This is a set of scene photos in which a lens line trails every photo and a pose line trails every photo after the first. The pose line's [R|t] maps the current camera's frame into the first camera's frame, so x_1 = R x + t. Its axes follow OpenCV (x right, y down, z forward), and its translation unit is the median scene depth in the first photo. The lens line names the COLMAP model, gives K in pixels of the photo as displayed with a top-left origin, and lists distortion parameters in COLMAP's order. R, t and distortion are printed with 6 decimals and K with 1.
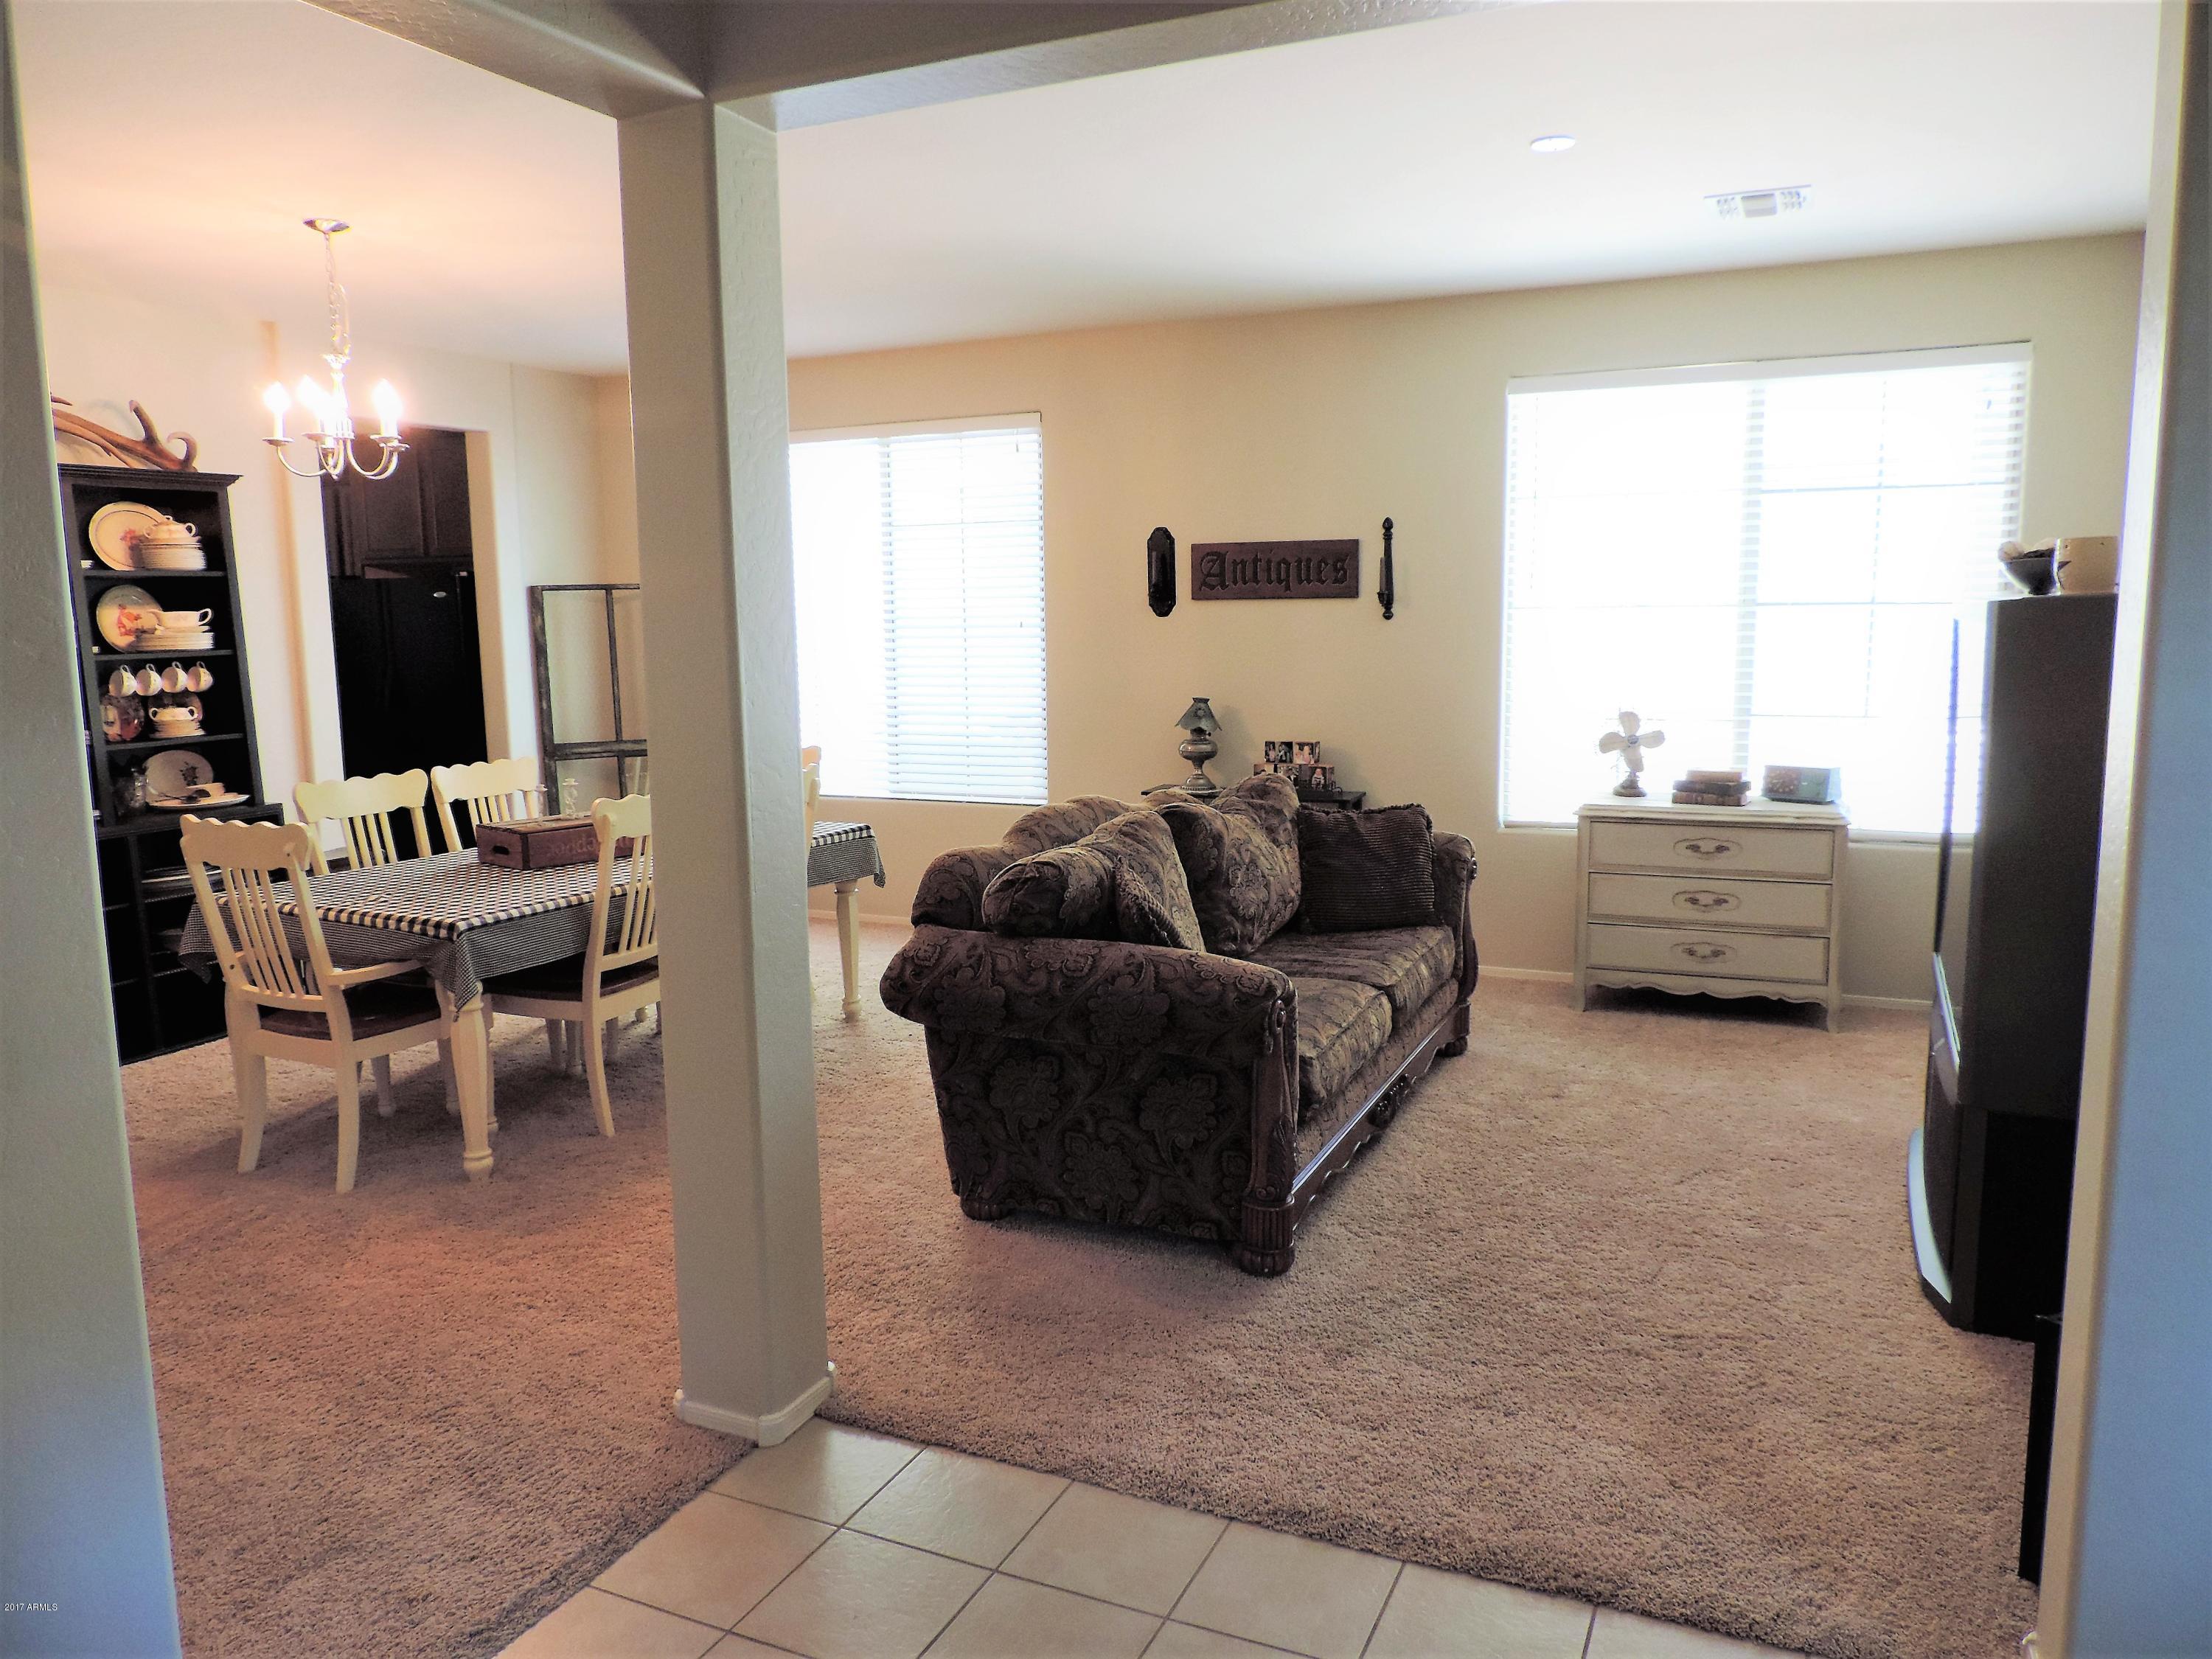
lens RADIAL K [[1559.7, 0, 1098.0], [0, 1559.7, 822.5], [0, 0, 1]] dist [-0.019096, 0.003806]
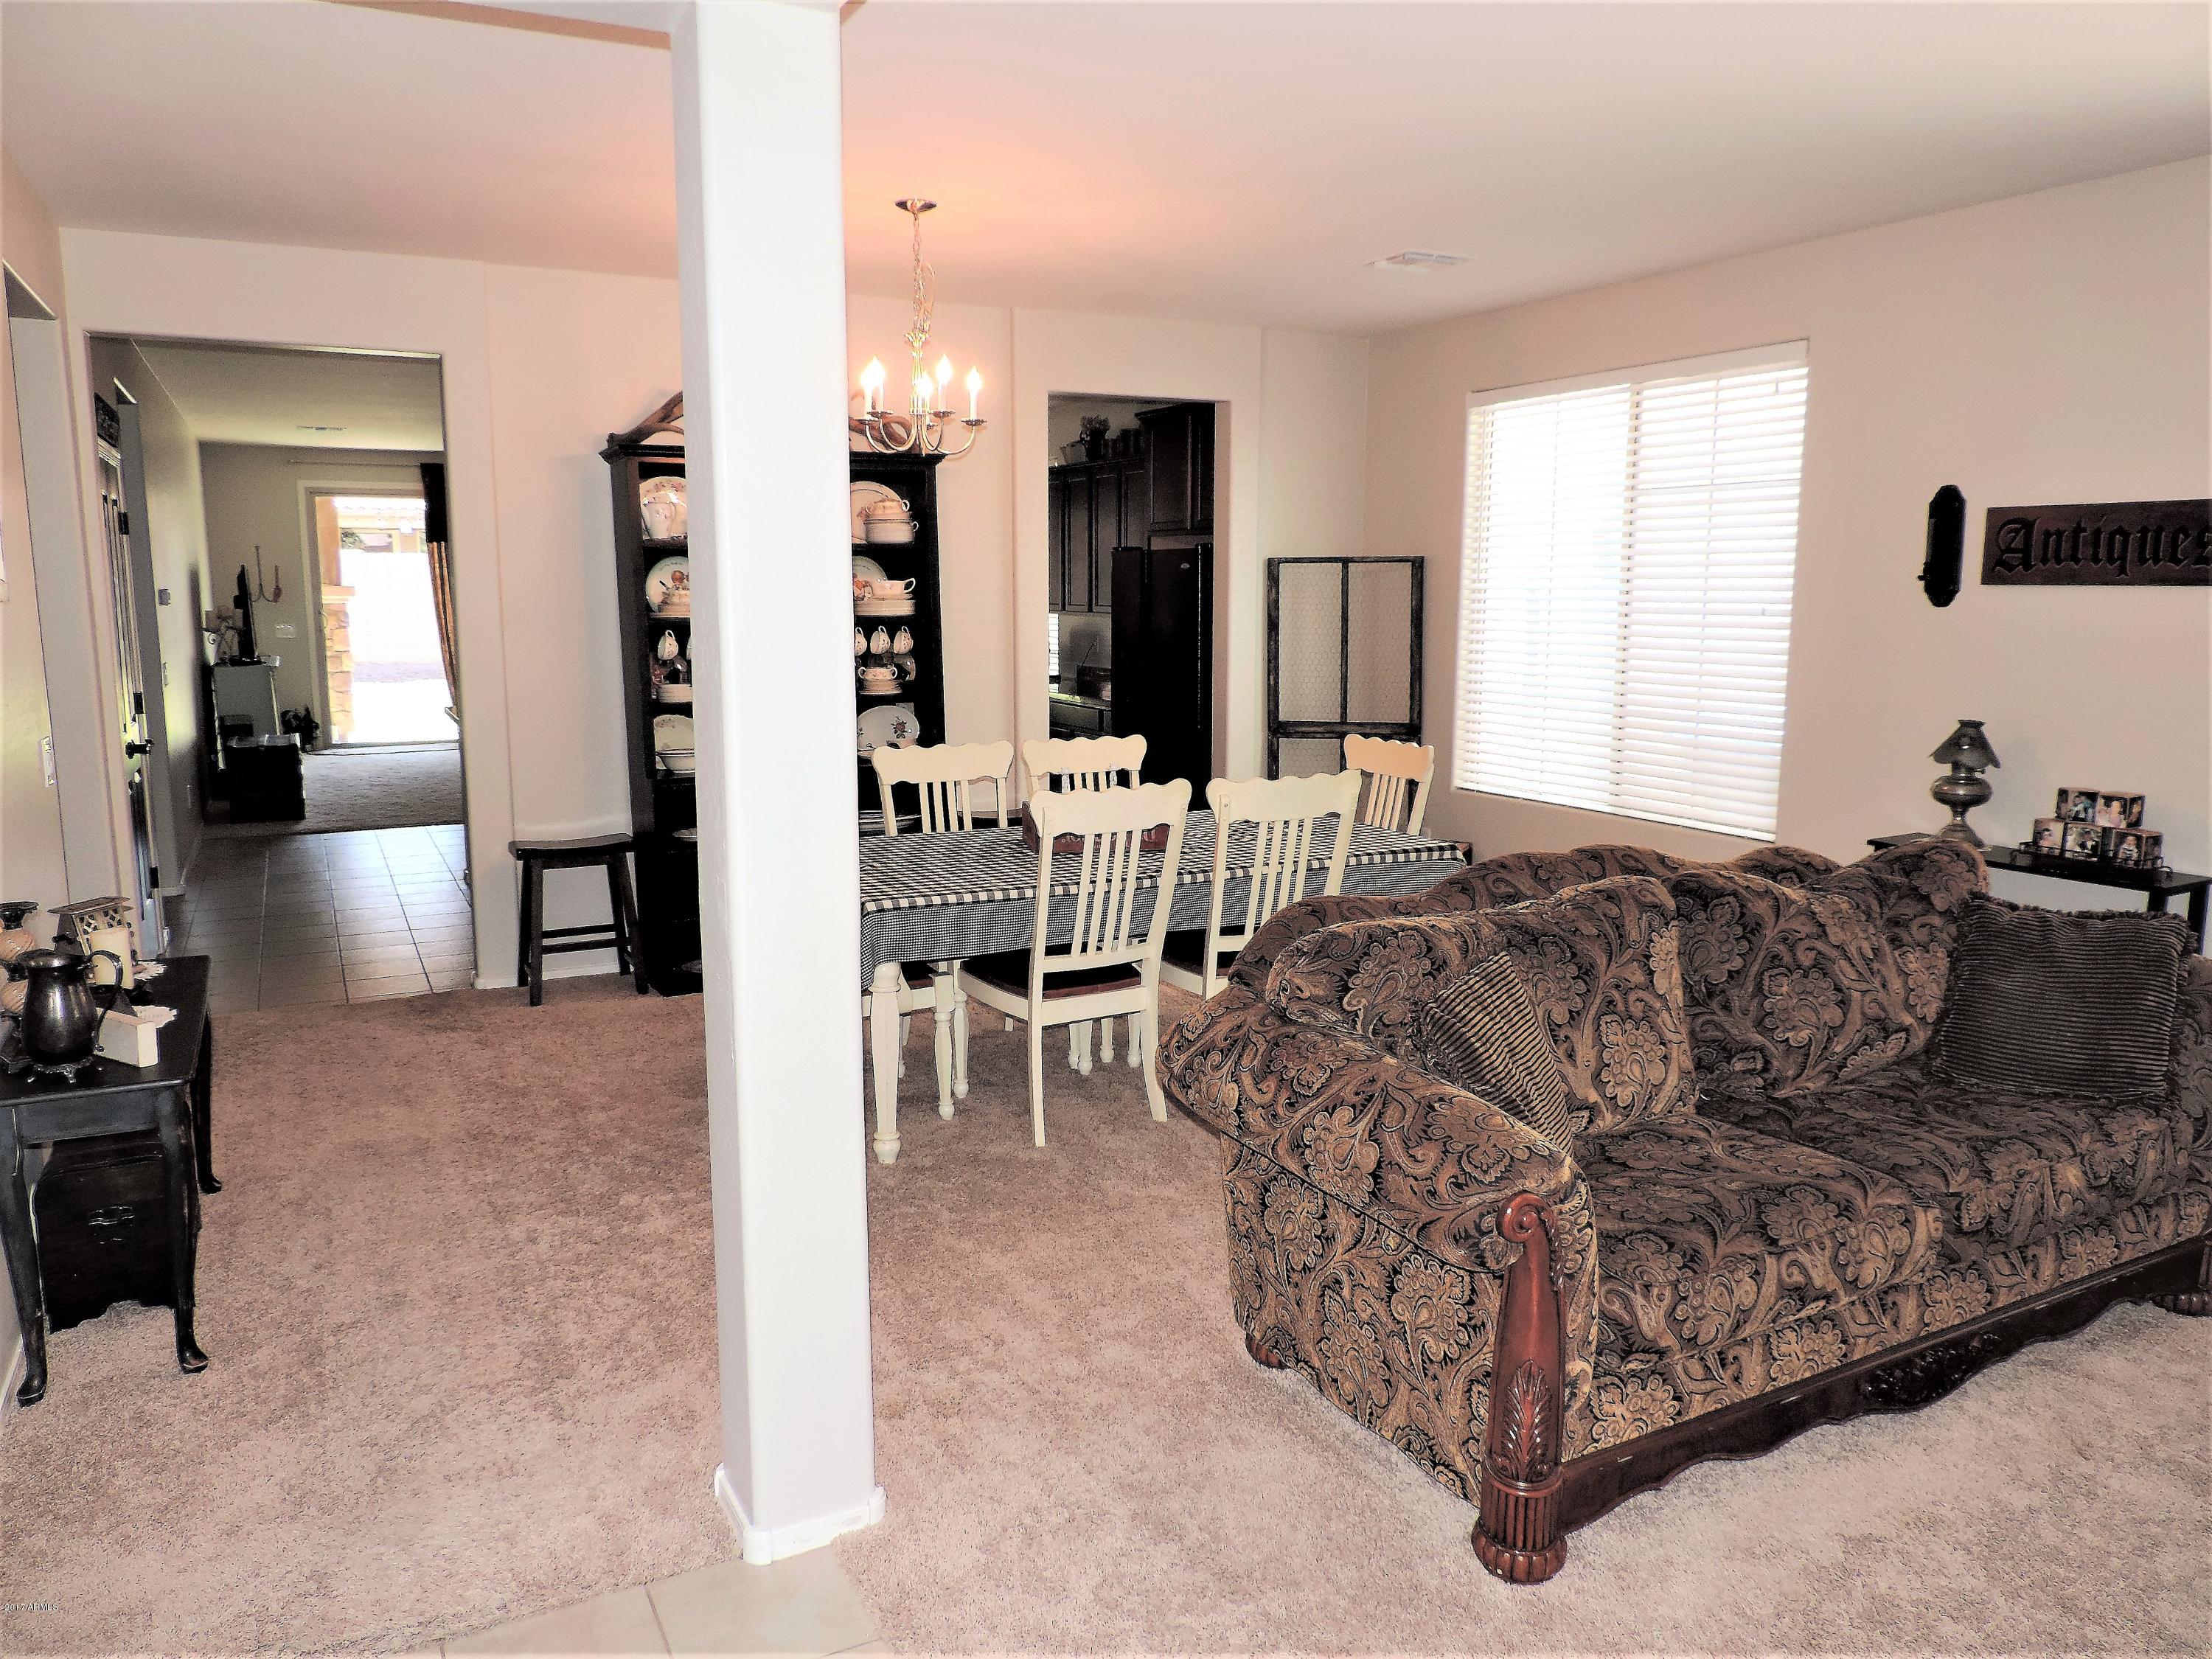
lens RADIAL K [[1559.7, 0, 1099.8], [0, 1559.7, 827.3], [0, 0, 1]] dist [-0.019096, 0.003806]
pose [[0.796912, 0.107487, -0.594456, 0.182143], [-0.094086, 0.994119, 0.053623, -0.031668], [0.596724, 0.013198, 0.802338, 0.183572]]
